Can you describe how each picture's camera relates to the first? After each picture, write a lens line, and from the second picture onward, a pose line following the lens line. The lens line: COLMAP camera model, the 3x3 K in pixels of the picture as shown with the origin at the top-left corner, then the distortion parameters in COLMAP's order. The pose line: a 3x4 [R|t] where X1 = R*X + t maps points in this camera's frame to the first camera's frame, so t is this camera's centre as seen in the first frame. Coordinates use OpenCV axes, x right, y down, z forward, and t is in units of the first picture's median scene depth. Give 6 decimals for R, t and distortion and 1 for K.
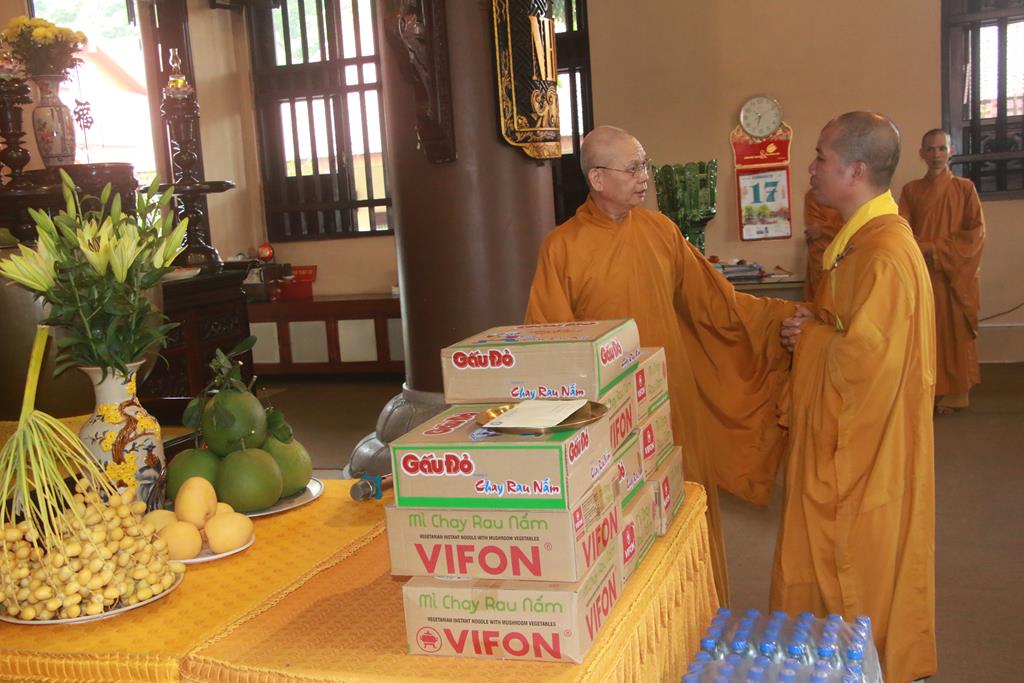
lens RADIAL K [[1148.5, 0, 512.0], [0, 1148.5, 341.5], [0, 0, 1]] dist [-0.002034, -0.007868]
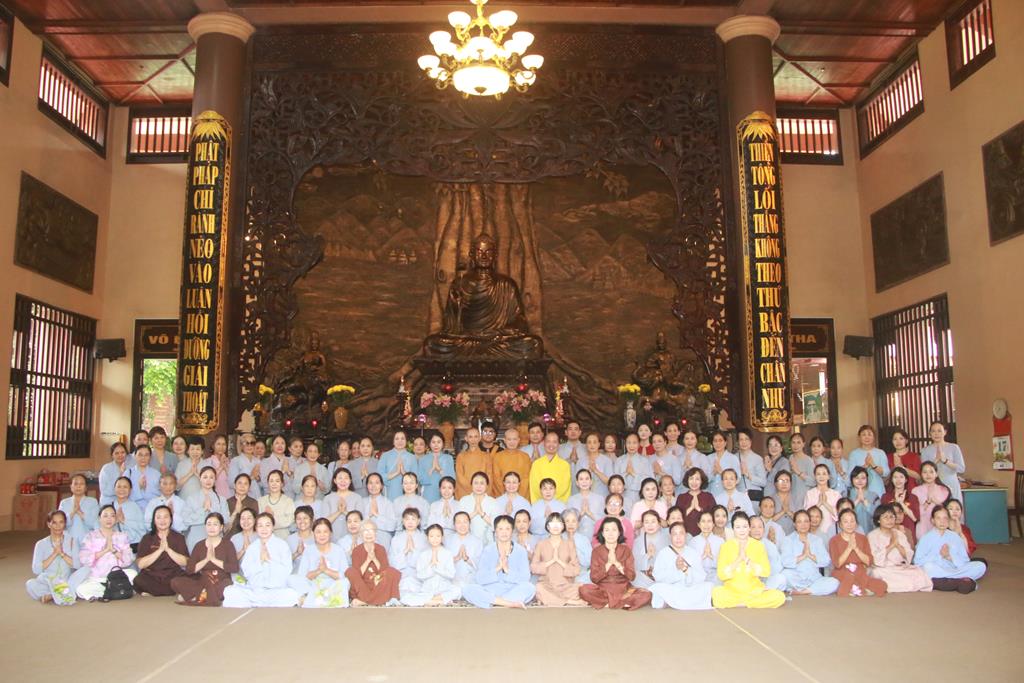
lens RADIAL K [[840.1, 0, 505.9], [0, 840.1, 341.9], [0, 0, 1]] dist [-0.190740, 0.185684]
pose [[0.345754, -0.050419, -0.936970, 1.968815], [-0.137078, 0.985128, -0.103594, -0.072328], [0.928258, 0.164256, 0.333701, -0.478117]]
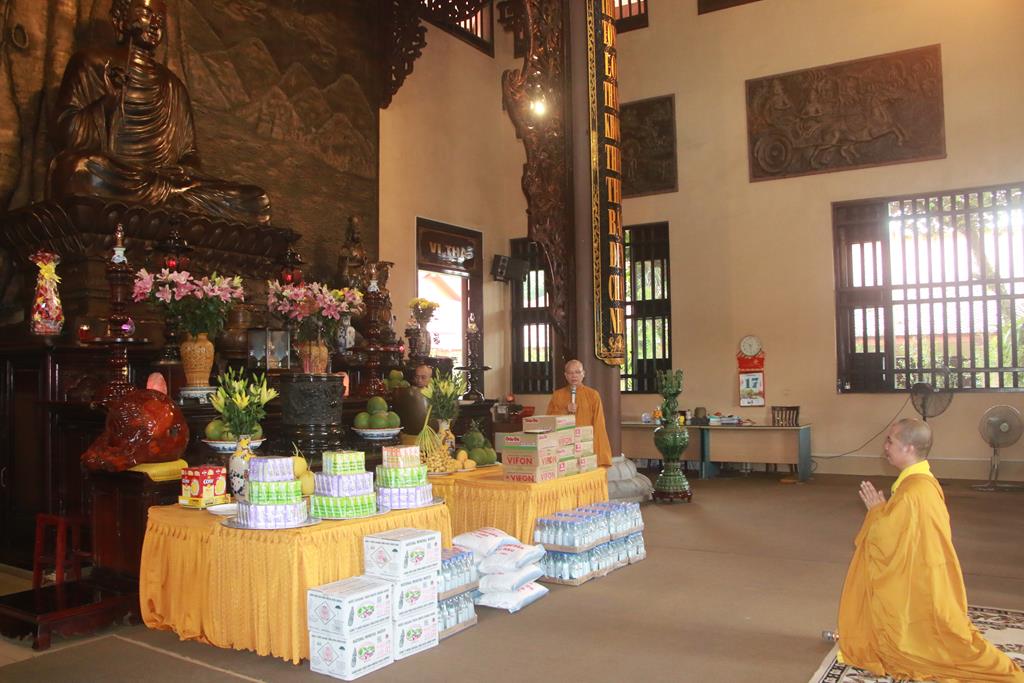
lens RADIAL K [[840.1, 0, 505.9], [0, 840.1, 341.9], [0, 0, 1]] dist [-0.190740, 0.185684]
pose [[0.968403, 0.047256, -0.244874, 0.245178], [-0.085147, 0.985533, -0.146544, 0.074891], [0.234406, 0.162764, 0.958416, -0.785166]]
